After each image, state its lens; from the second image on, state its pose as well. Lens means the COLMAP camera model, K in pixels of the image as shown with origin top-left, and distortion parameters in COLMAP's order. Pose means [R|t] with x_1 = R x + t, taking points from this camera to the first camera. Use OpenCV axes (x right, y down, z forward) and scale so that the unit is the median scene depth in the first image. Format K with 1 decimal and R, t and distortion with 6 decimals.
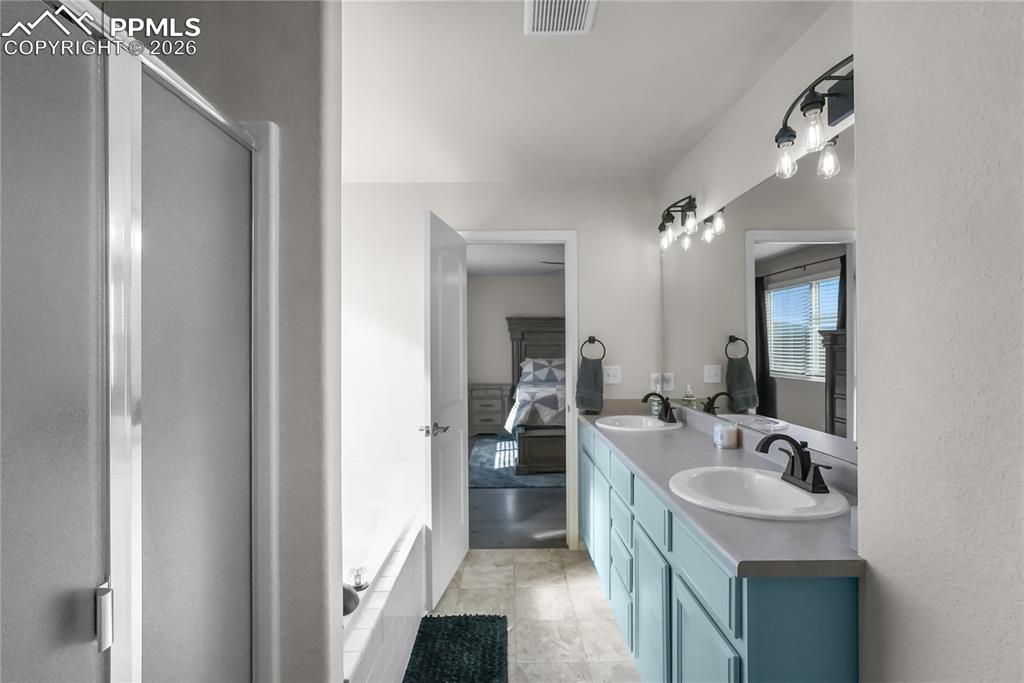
lens RADIAL K [[447.8, 0, 515.5], [0, 447.8, 343.6], [0, 0, 1]] dist [-0.012533, 0.001566]
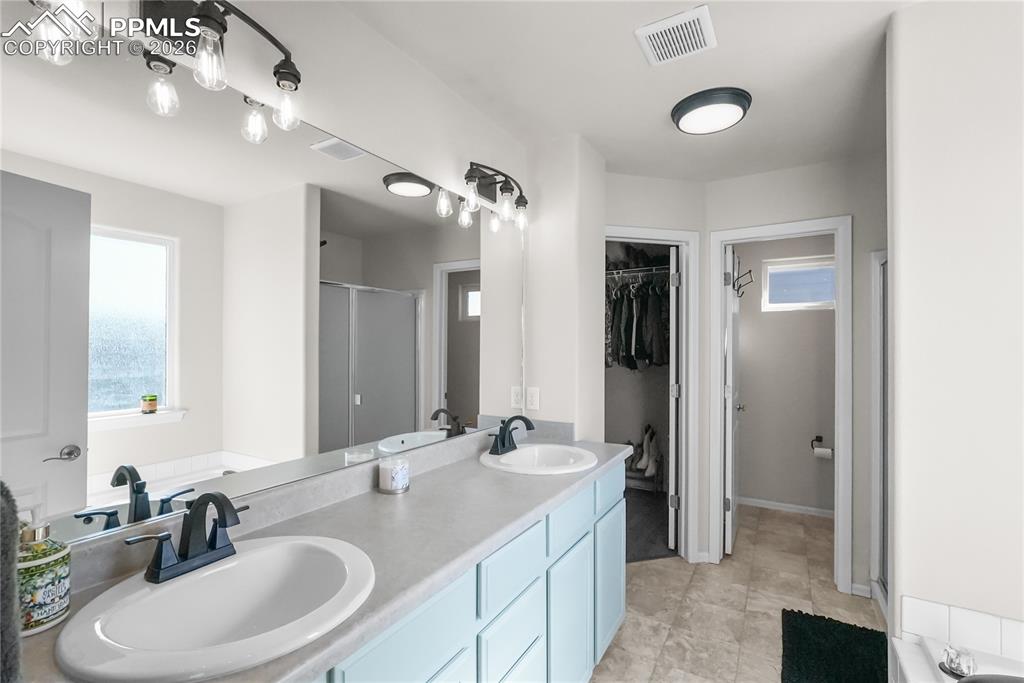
lens RADIAL K [[447.8, 0, 516.4], [0, 447.8, 346.3], [0, 0, 1]] dist [-0.012533, 0.001566]
pose [[-0.849198, 0.004461, 0.528055, -0.099483], [-0.004085, 0.999879, -0.015016, 0.013137], [-0.528059, -0.014909, -0.849077, 2.028986]]
